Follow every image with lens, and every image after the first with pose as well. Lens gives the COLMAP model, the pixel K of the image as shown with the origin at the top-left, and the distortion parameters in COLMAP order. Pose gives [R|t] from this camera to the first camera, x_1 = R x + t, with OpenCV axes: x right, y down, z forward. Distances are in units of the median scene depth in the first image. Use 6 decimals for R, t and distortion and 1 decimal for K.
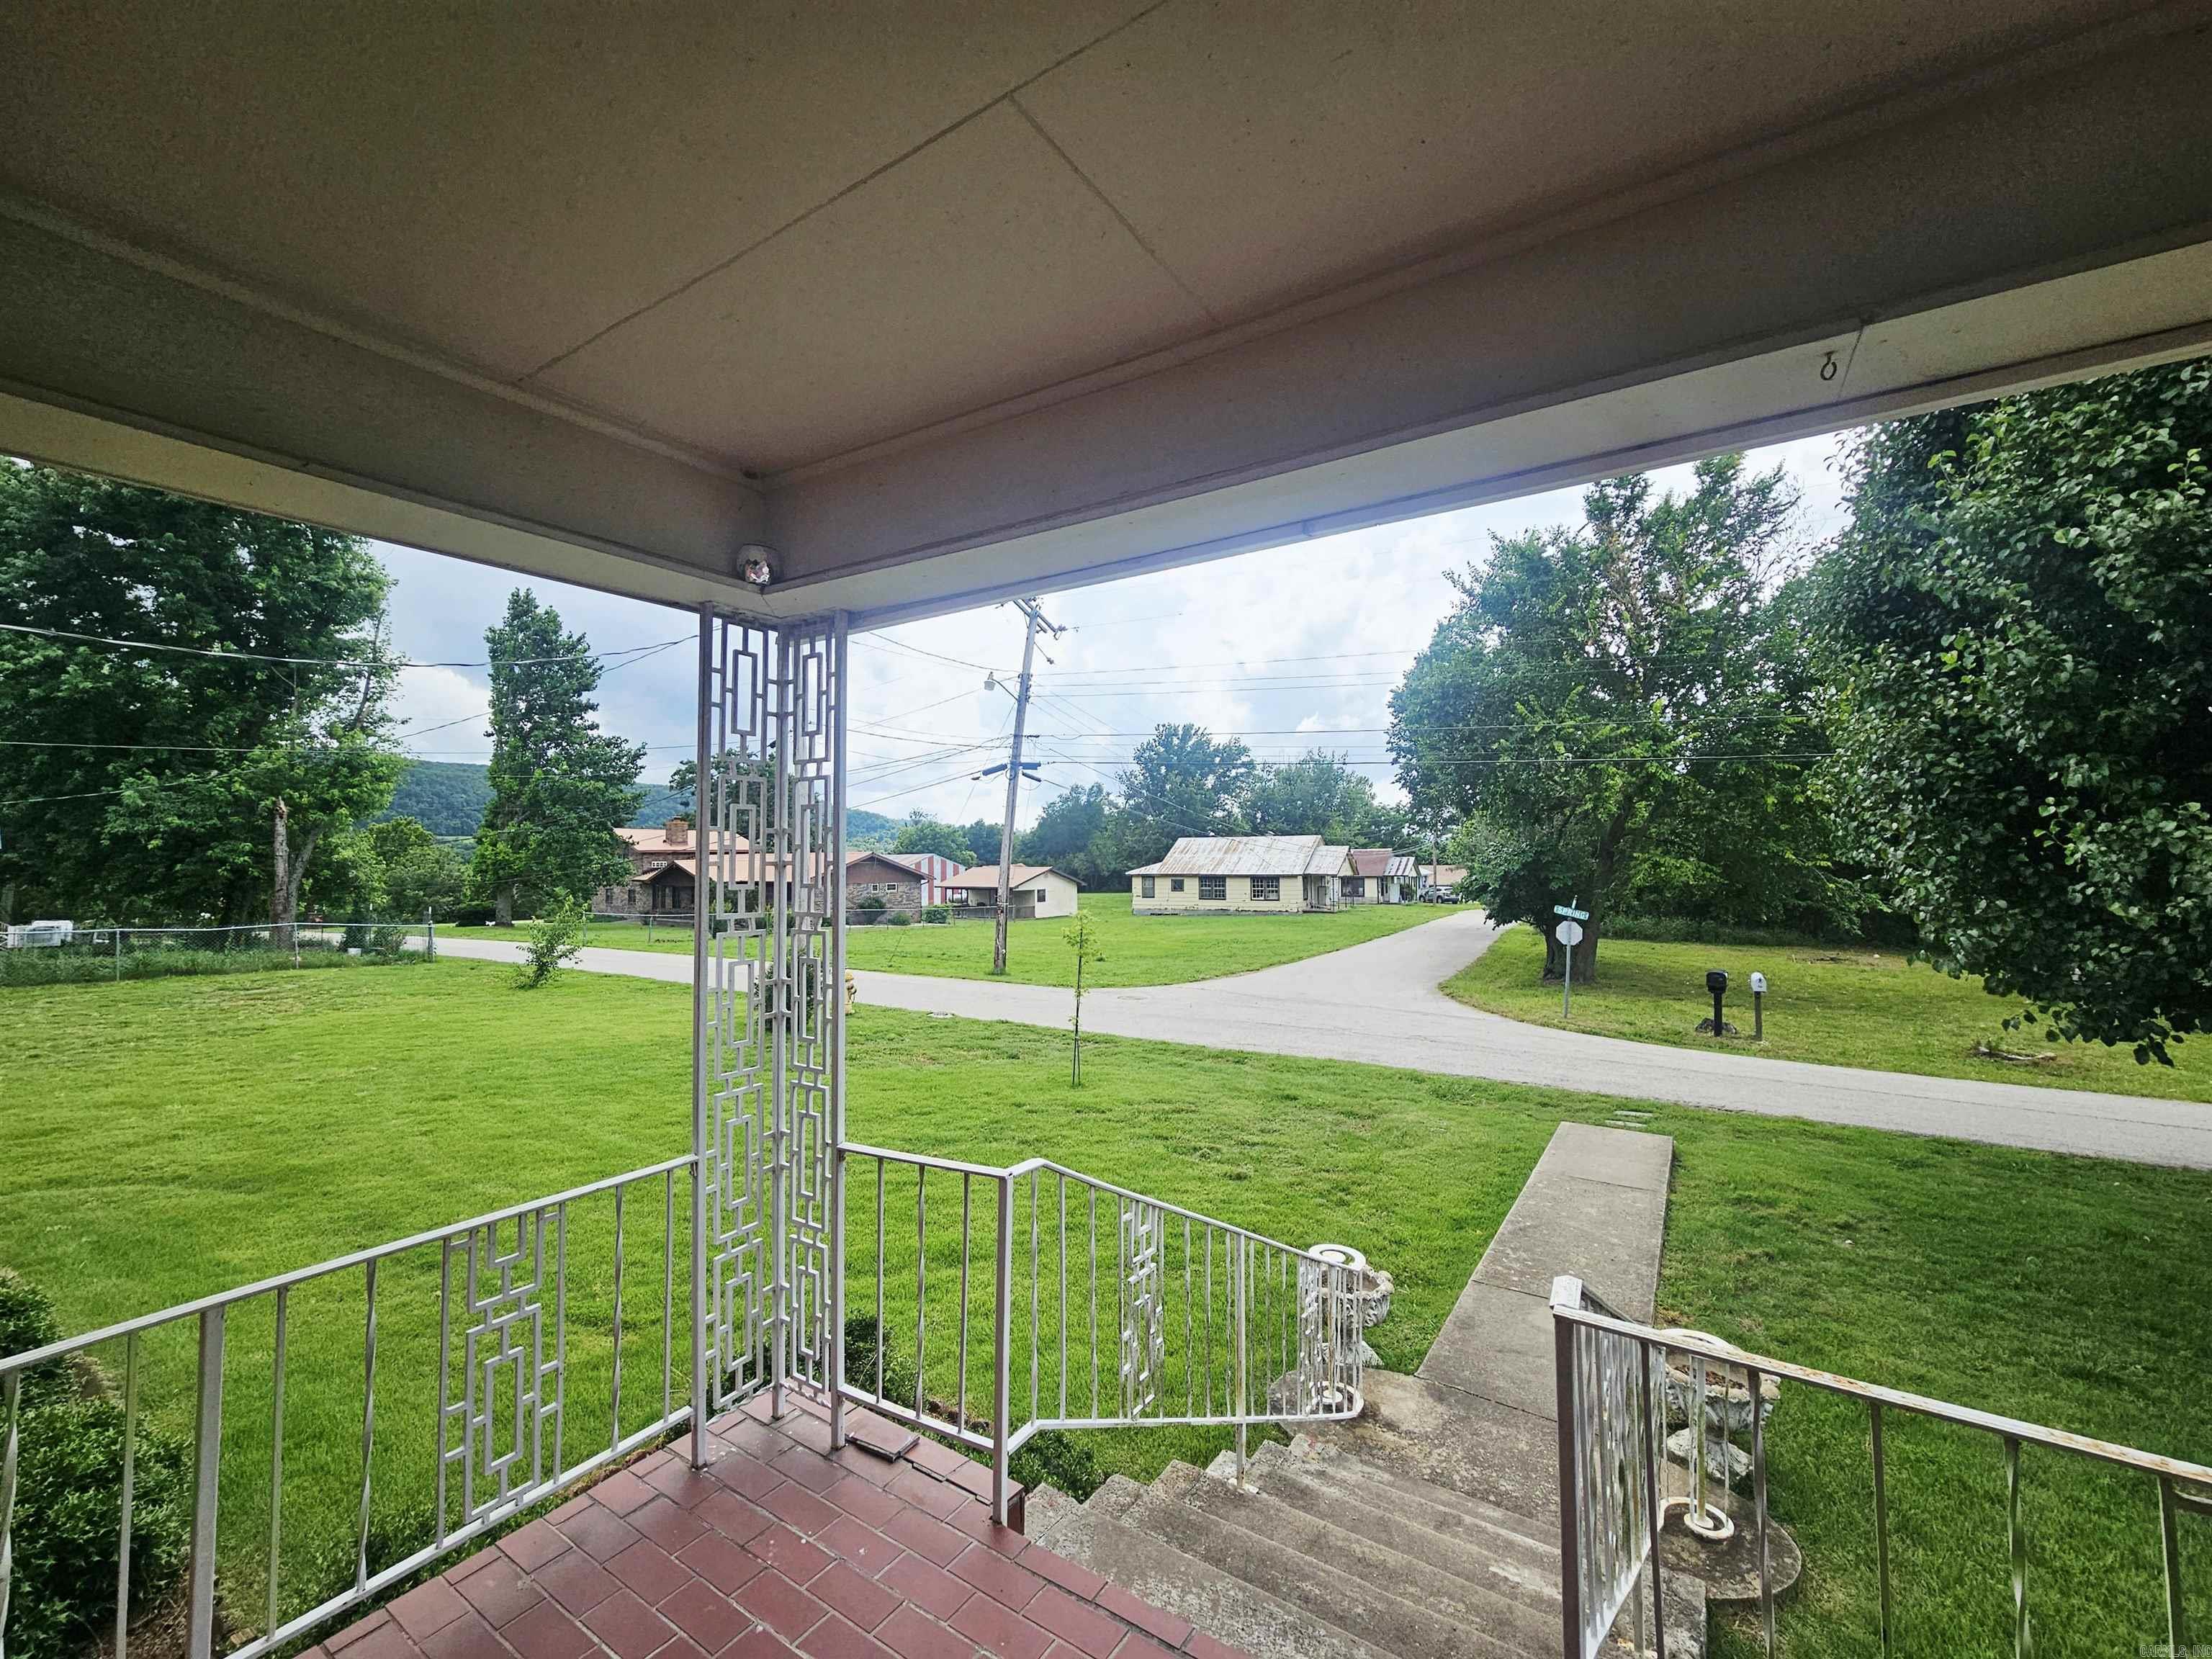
lens RADIAL K [[912.0, 0, 1102.5], [0, 912.0, 823.8], [0, 0, 1]] dist [-0.002357, 0.001122]
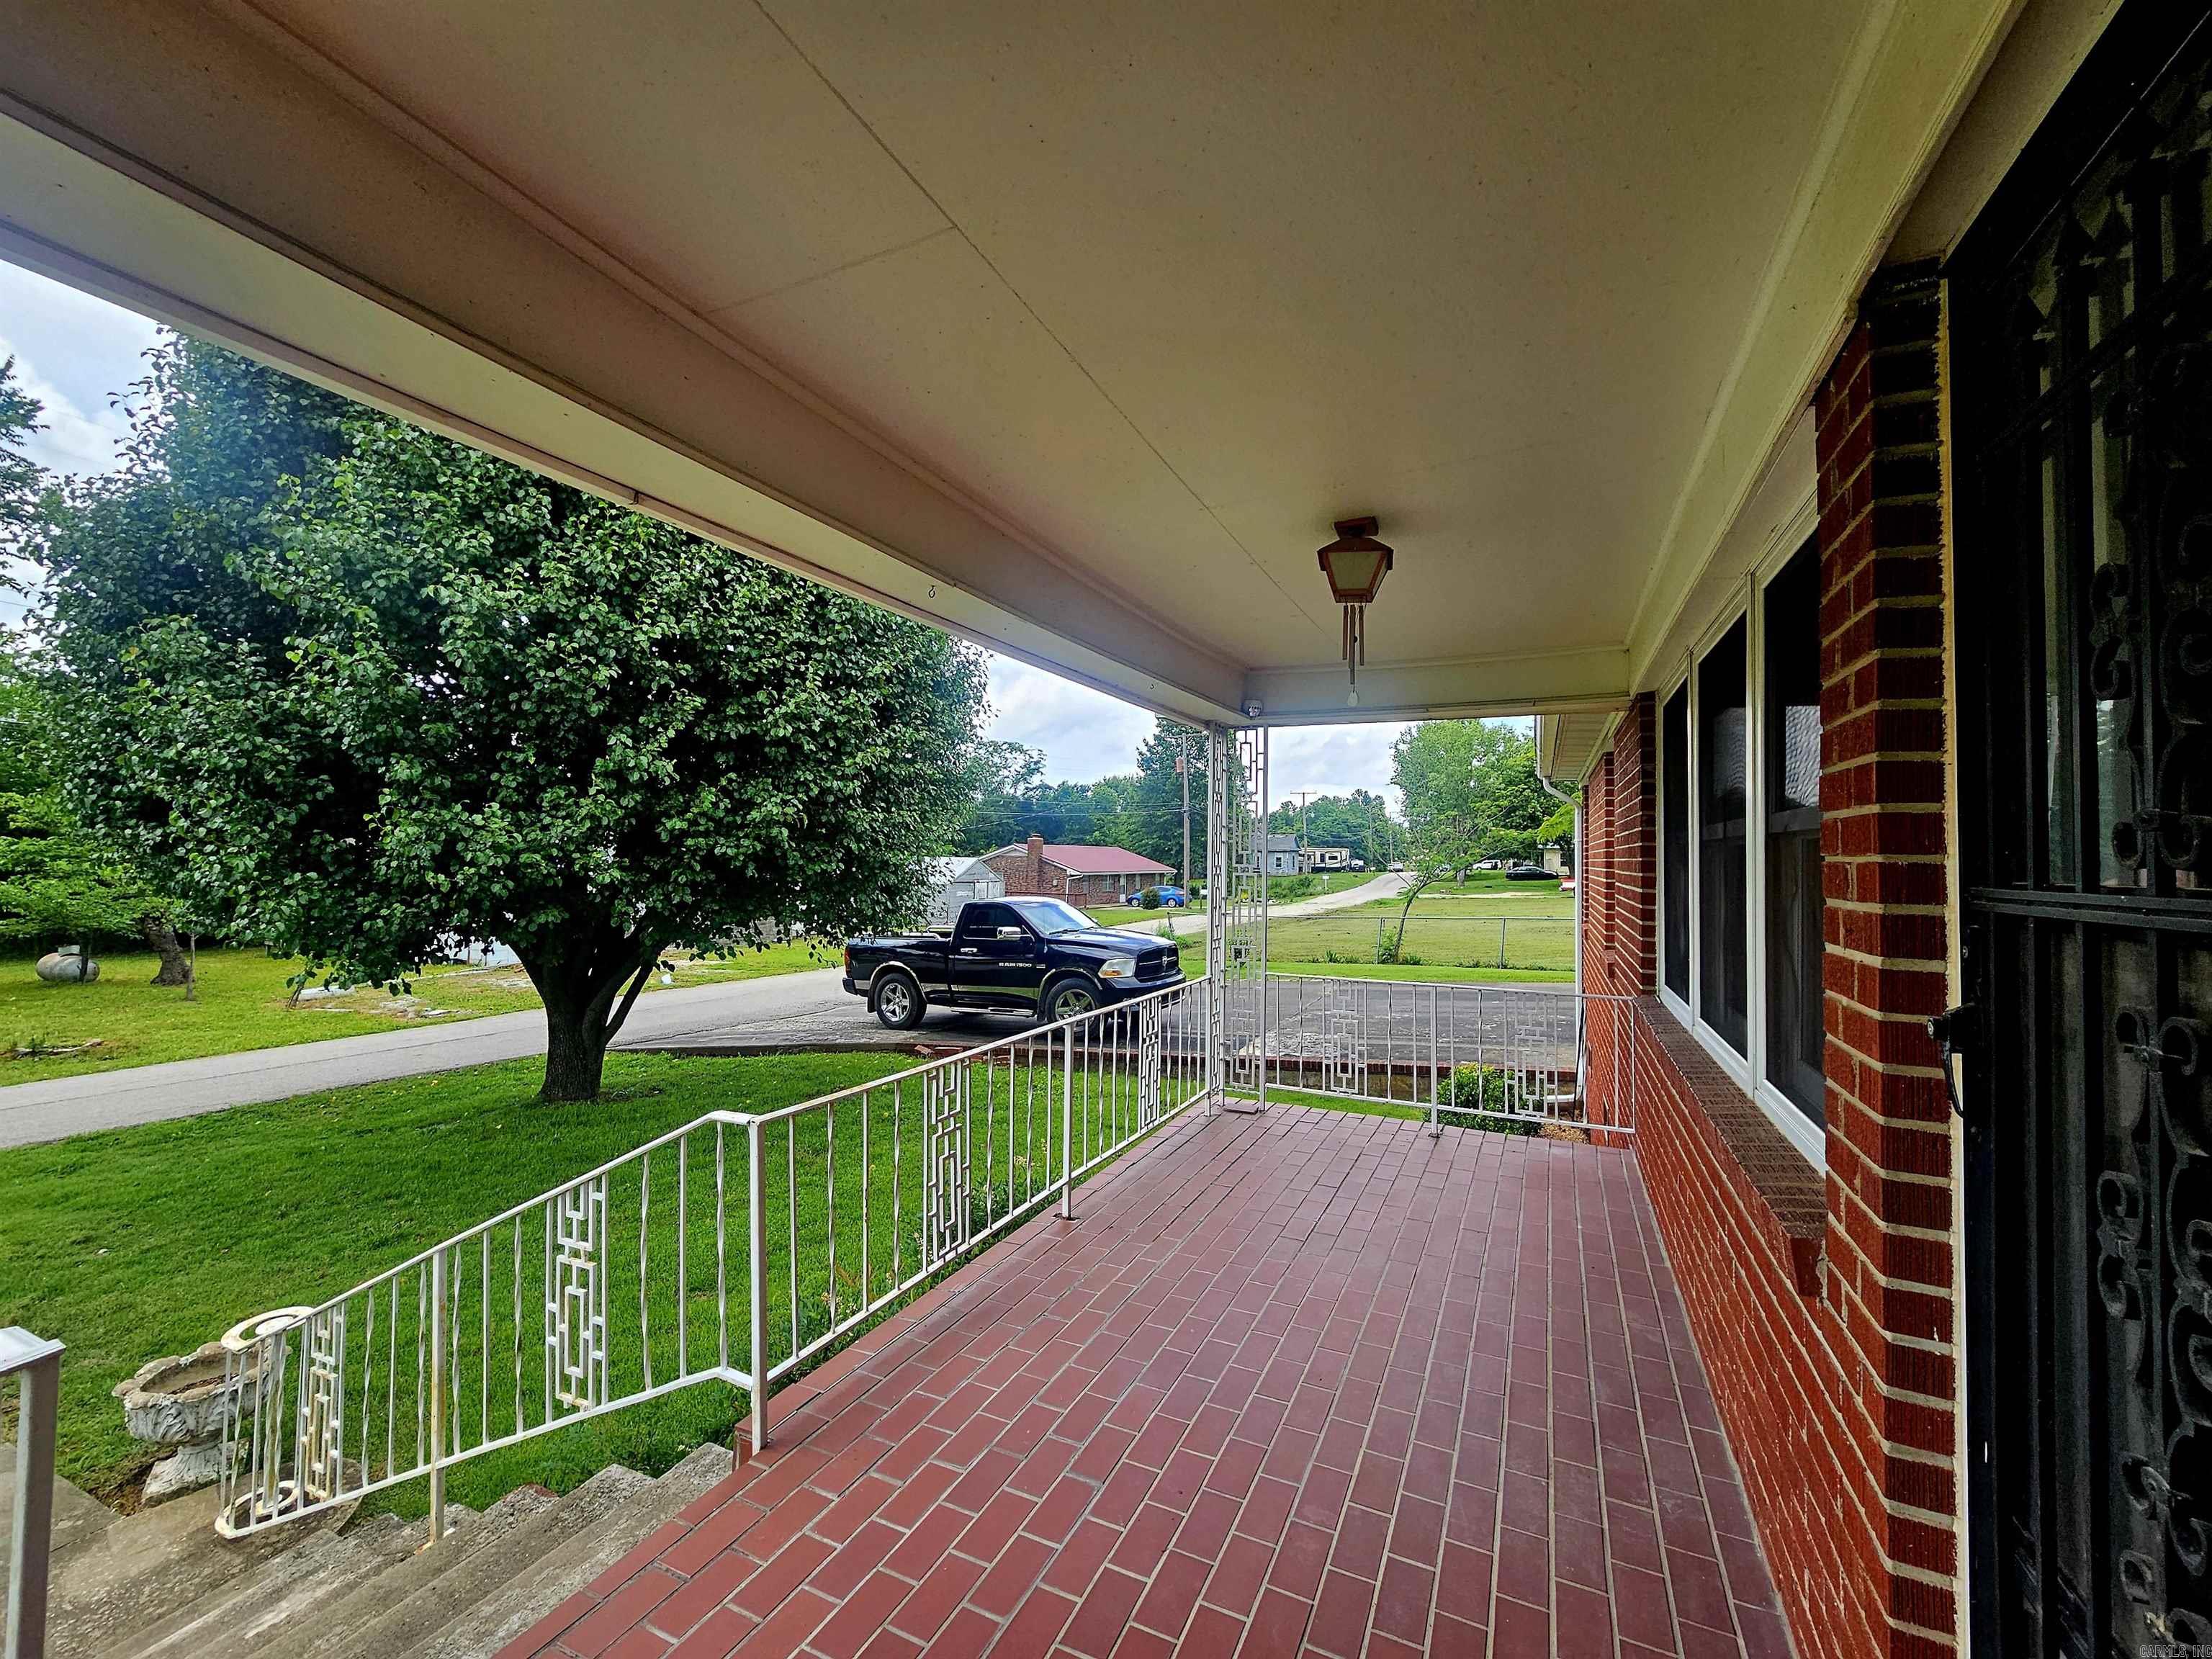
lens RADIAL K [[912.0, 0, 1101.4], [0, 912.0, 837.0], [0, 0, 1]] dist [-0.002357, 0.001122]
pose [[-0.133553, 0.023081, 0.990773, -0.272900], [-0.049243, 0.998339, -0.029895, 0.022688], [-0.989817, -0.052781, -0.132195, 0.169618]]
